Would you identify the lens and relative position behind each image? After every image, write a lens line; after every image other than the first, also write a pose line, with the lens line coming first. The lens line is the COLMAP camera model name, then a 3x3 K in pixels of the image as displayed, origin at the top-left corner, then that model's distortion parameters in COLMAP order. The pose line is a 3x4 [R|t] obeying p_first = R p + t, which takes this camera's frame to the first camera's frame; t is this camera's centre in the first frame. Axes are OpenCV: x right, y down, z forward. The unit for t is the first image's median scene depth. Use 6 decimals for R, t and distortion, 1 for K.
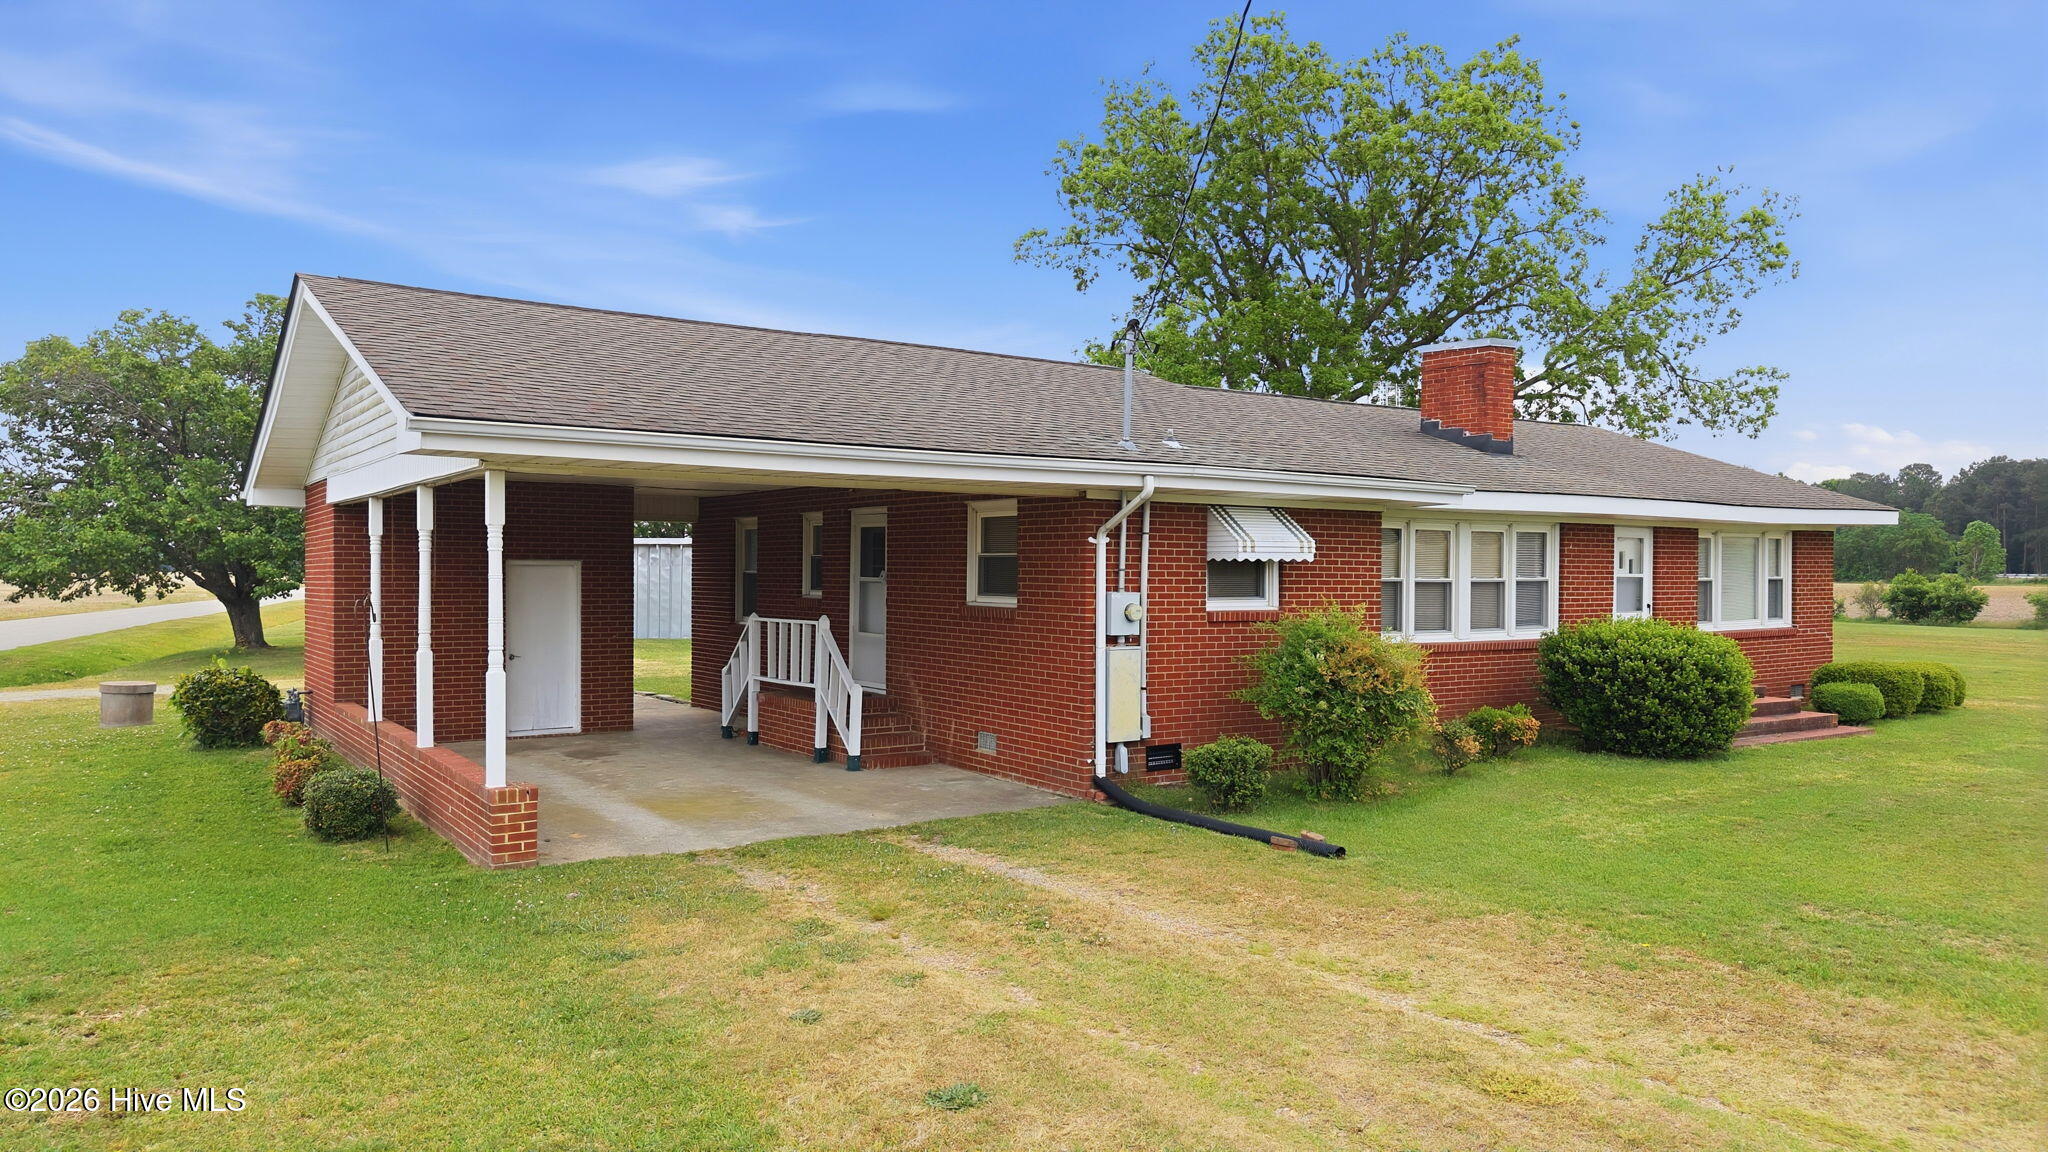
lens RADIAL K [[1388.0, 0, 971.2], [0, 1388.0, 574.3], [0, 0, 1]] dist [-0.000602, -0.001510]
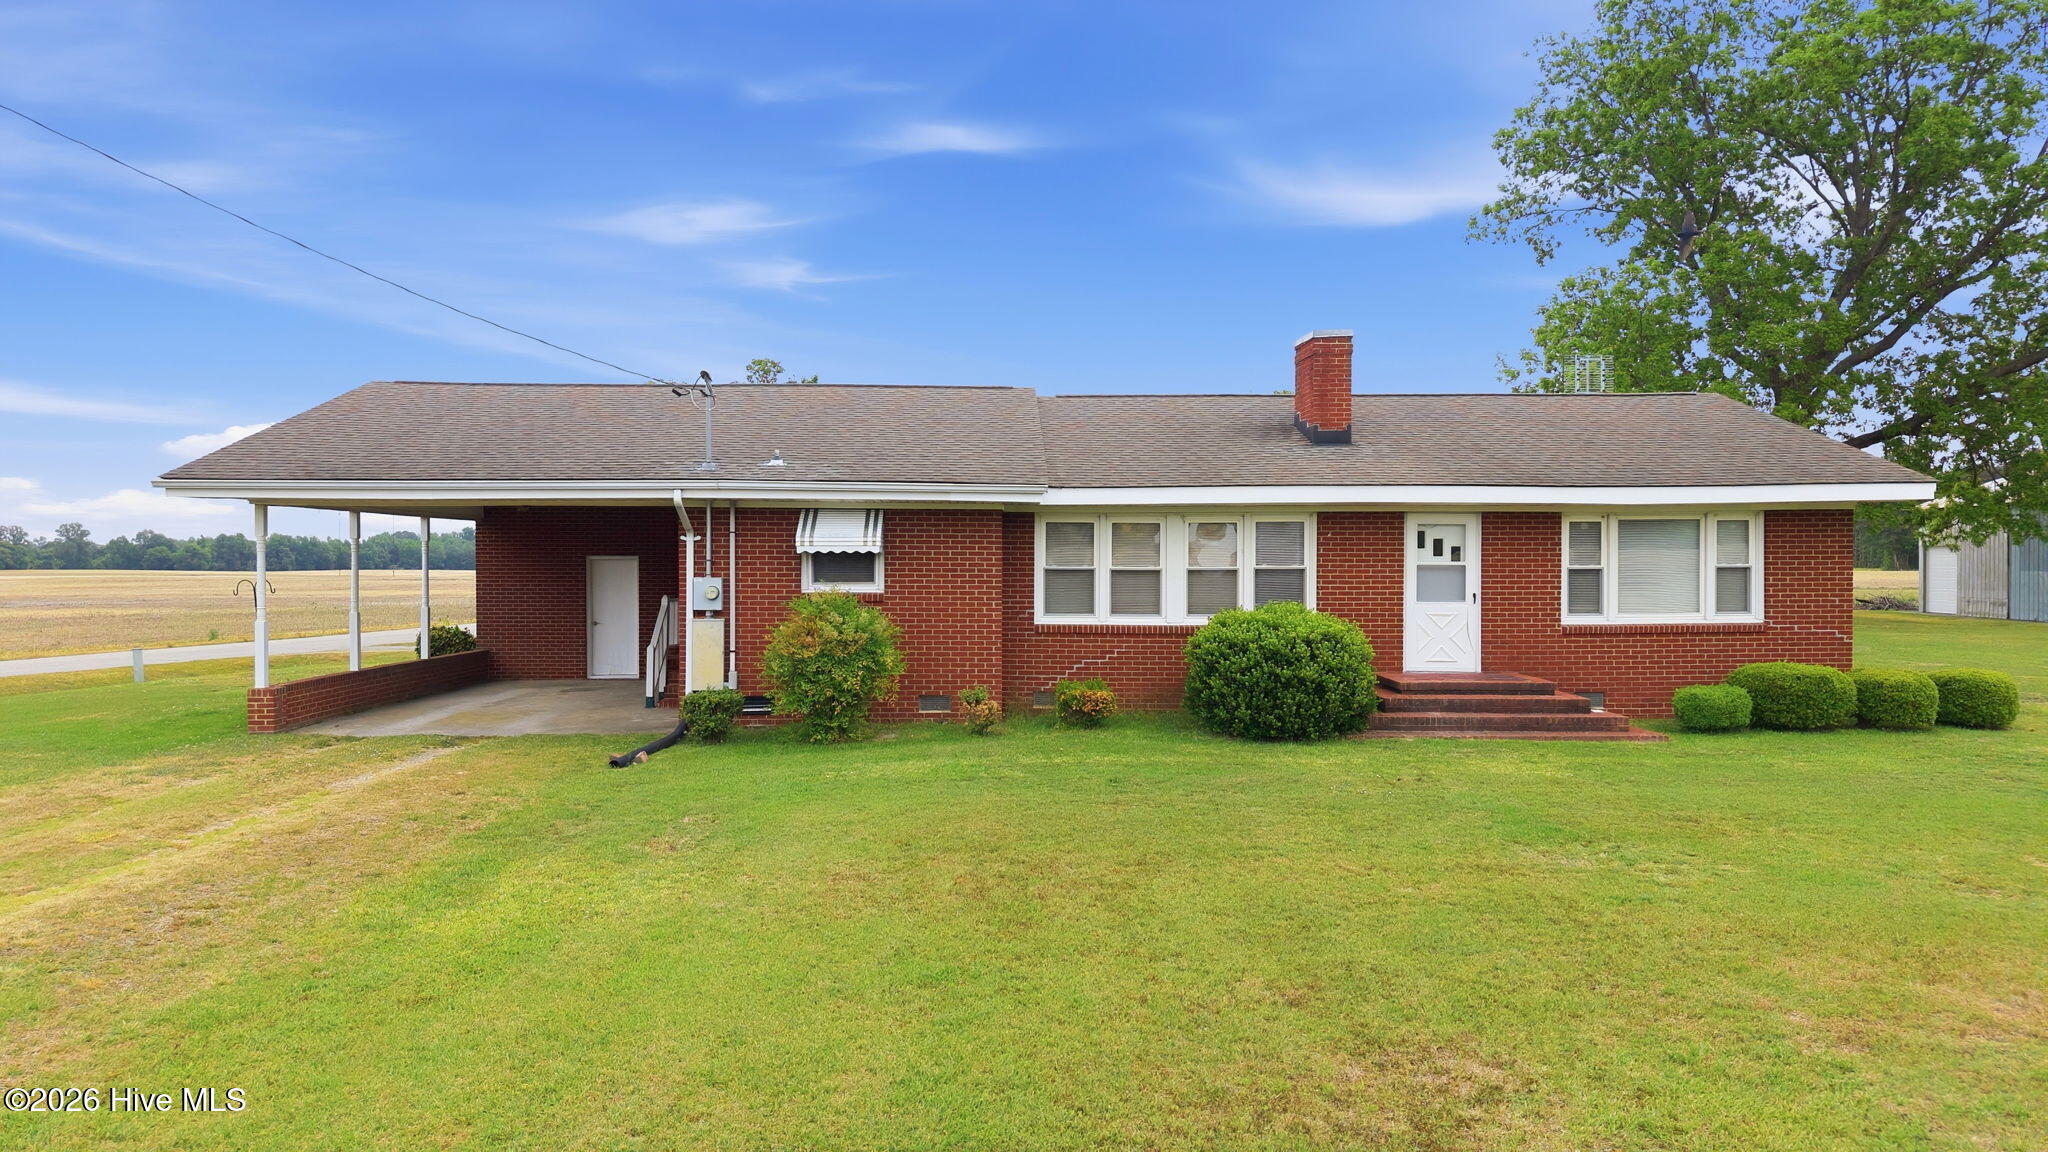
lens RADIAL K [[1351.0, 0, 1024.0], [0, 1351.0, 576.0], [0, 0, 1]] dist [0.009699, -0.000899]
pose [[0.850185, 0.005287, -0.526457, 0.811060], [0.002232, 0.999904, 0.013646, -0.004268], [0.526479, -0.012777, 0.850092, 0.047918]]
